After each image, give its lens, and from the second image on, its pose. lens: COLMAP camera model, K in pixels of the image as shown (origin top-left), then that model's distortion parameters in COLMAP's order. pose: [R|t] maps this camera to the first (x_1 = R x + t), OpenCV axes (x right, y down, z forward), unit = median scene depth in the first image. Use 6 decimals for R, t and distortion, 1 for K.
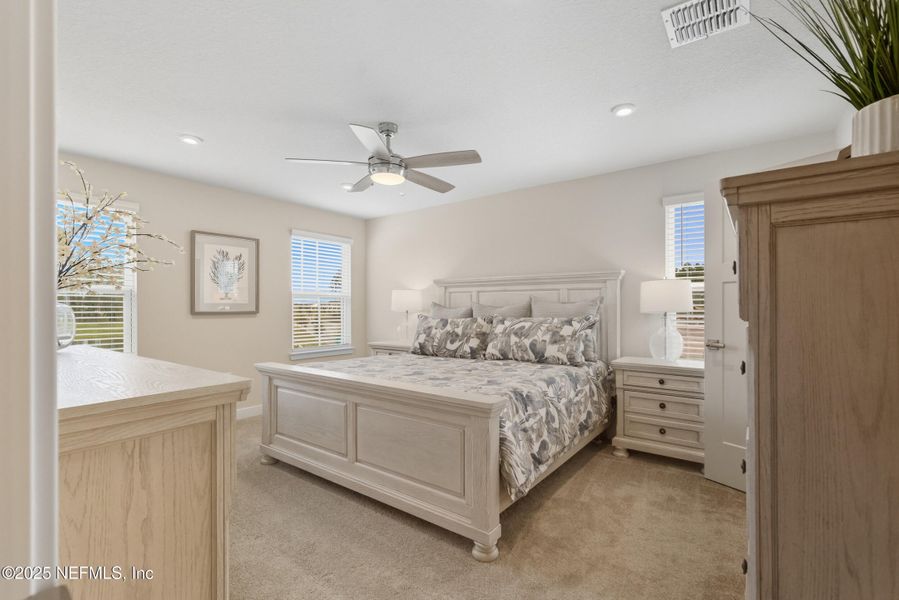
lens RADIAL K [[412.7, 0, 448.1], [0, 412.7, 305.2], [0, 0, 1]] dist [-0.000880, 0.000027]
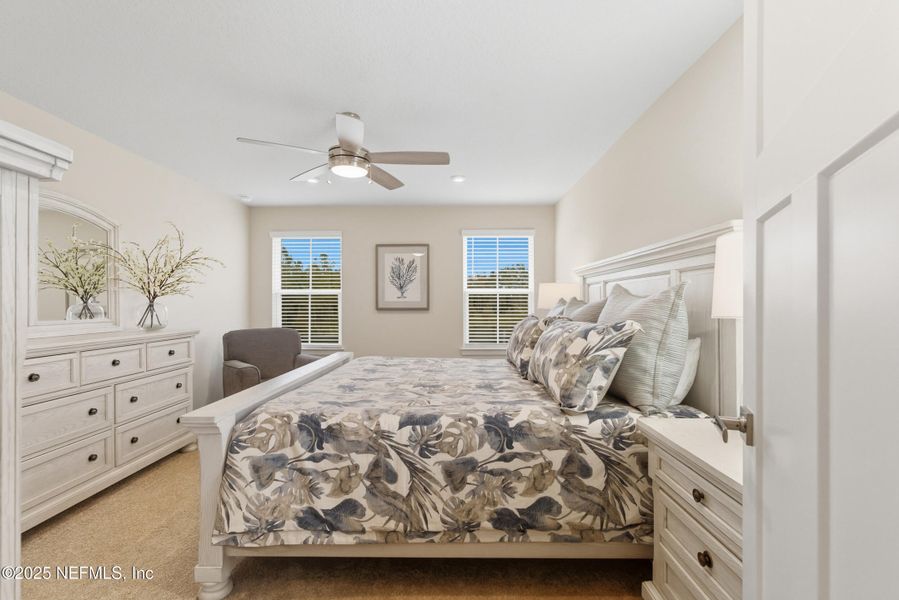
lens RADIAL K [[404.3, 0, 449.5], [0, 404.3, 300.0], [0, 0, 1]] dist [-0.001552, -0.000078]
pose [[0.588919, -0.008404, -0.808148, 0.692431], [0.004955, 0.999965, -0.006787, 0.000918], [0.808177, -0.000007, 0.588940, 0.585010]]
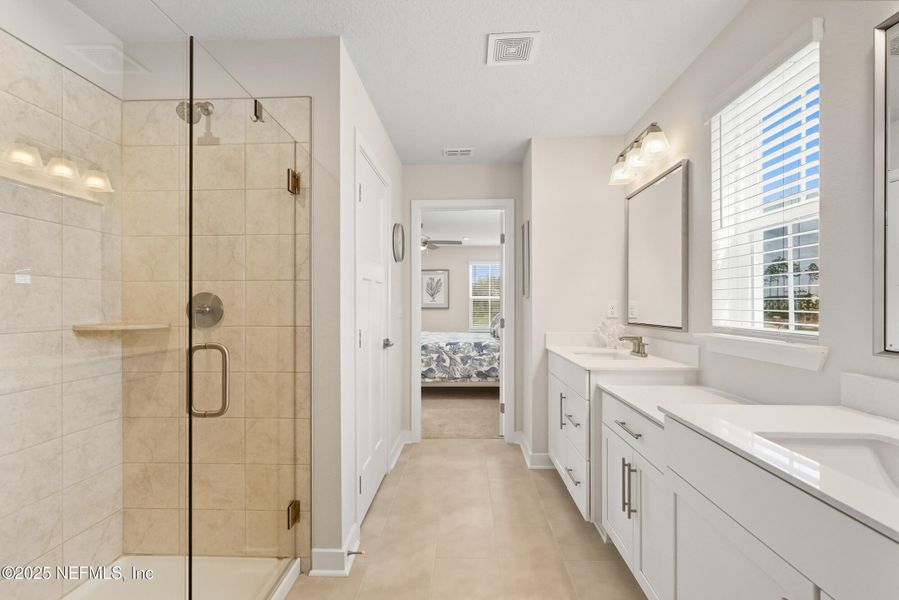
lens RADIAL K [[404.3, 0, 449.5], [0, 404.3, 300.0], [0, 0, 1]] dist [-0.001552, -0.000078]
pose [[0.568986, -0.009883, -0.822288, 1.597860], [0.004148, 0.999950, -0.009149, -0.004441], [0.822337, 0.001795, 0.568999, -0.090665]]
